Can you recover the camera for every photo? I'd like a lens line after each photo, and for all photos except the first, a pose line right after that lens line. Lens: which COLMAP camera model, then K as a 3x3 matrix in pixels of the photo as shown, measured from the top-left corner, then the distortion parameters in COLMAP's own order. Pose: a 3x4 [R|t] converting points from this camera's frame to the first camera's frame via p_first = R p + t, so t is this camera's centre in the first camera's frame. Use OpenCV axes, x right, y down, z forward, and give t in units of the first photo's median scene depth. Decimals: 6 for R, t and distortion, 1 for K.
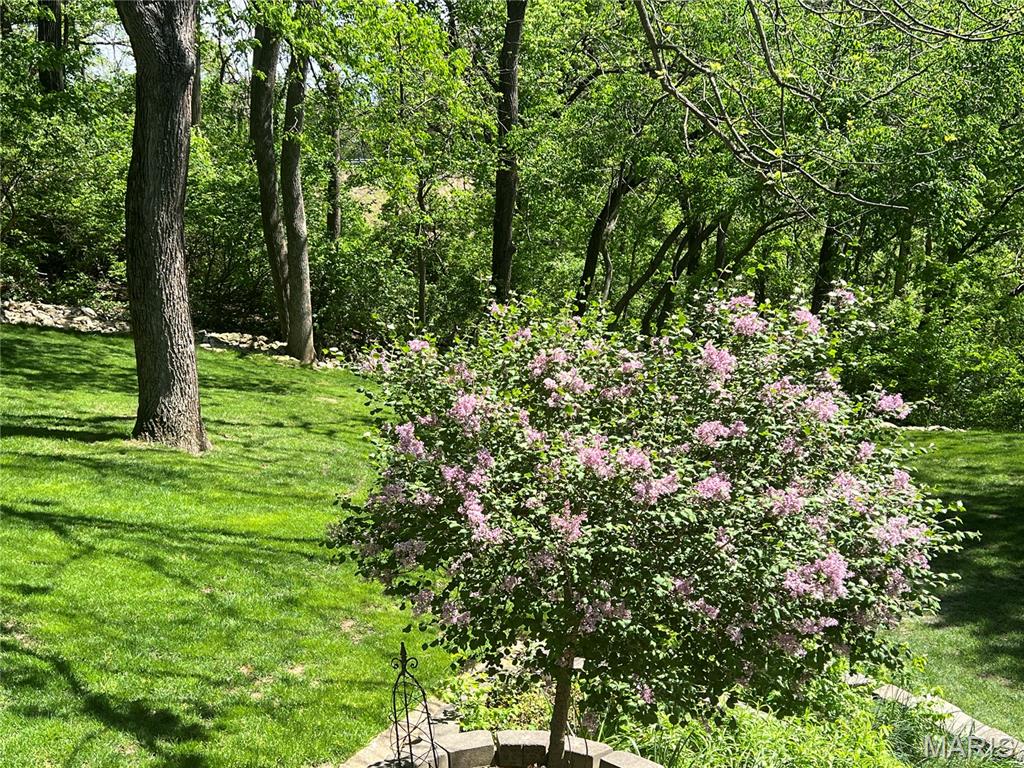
lens RADIAL K [[1199.3, 0, 512.0], [0, 1199.3, 384.0], [0, 0, 1]] dist [-0.003938, -0.010895]
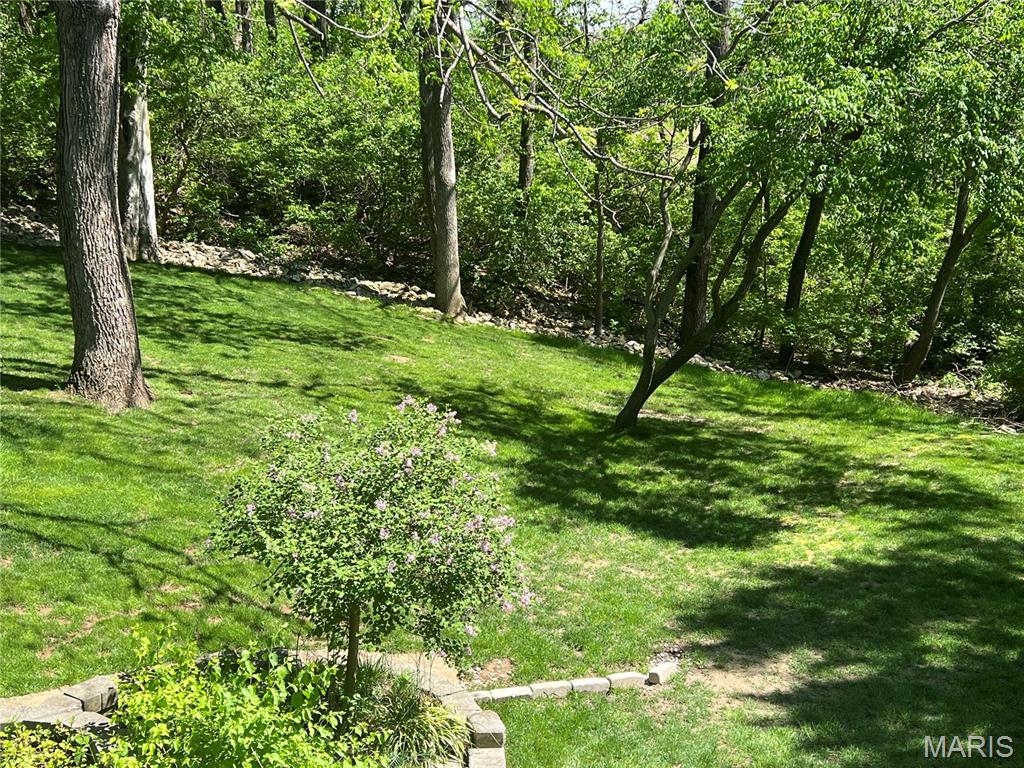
lens RADIAL K [[1199.3, 0, 512.0], [0, 1199.3, 384.0], [0, 0, 1]] dist [-0.003938, -0.010895]
pose [[0.942626, 0.075162, -0.325281, 0.200709], [-0.060170, 0.996620, 0.055922, -0.020888], [0.328384, -0.033142, 0.943963, 0.102858]]
